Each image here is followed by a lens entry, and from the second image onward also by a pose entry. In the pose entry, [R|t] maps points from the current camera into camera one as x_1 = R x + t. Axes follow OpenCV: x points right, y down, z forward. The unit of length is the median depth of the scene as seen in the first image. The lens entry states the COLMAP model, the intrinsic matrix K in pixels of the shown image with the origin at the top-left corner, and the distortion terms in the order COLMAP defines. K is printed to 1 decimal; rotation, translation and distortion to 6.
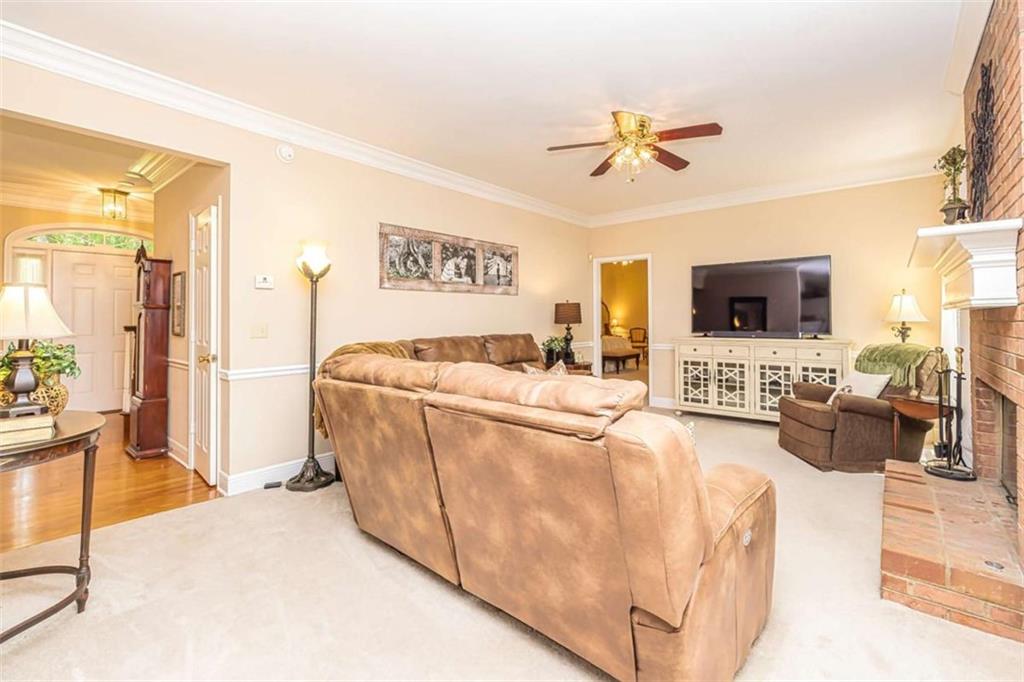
lens RADIAL K [[448.7, 0, 537.1], [0, 448.7, 319.4], [0, 0, 1]] dist [-0.000346, 0.000004]
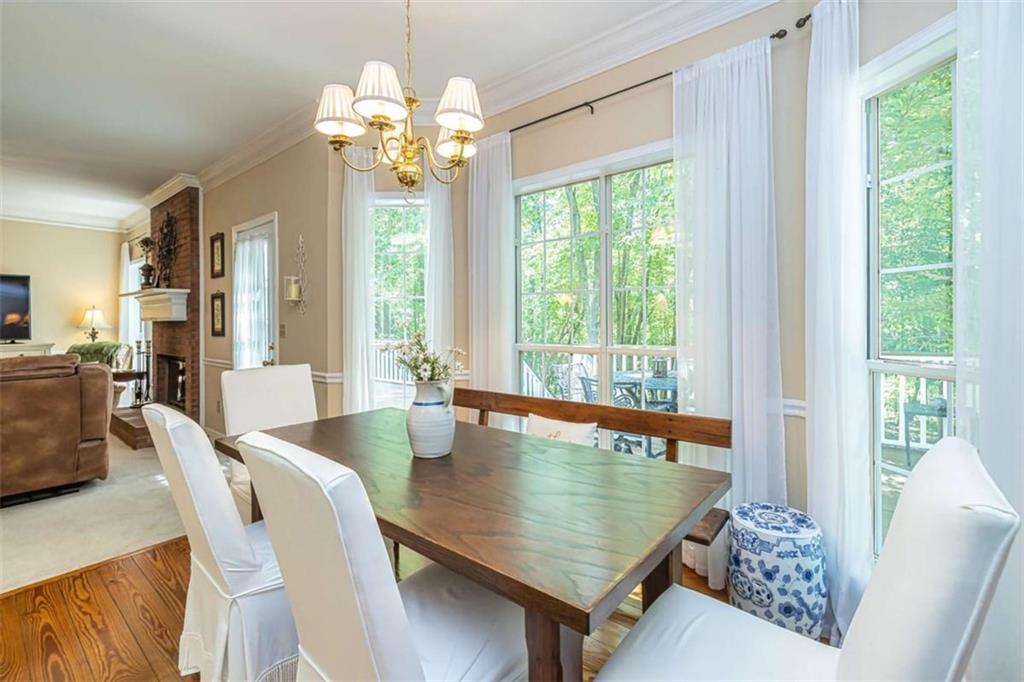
lens RADIAL K [[448.7, 0, 537.1], [0, 448.7, 319.4], [0, 0, 1]] dist [-0.000346, 0.000004]
pose [[0.003147, 0.001165, 0.999994, -1.014078], [0.007954, 0.999968, -0.001190, -0.011148], [-0.999963, 0.007958, 0.003138, -0.697142]]
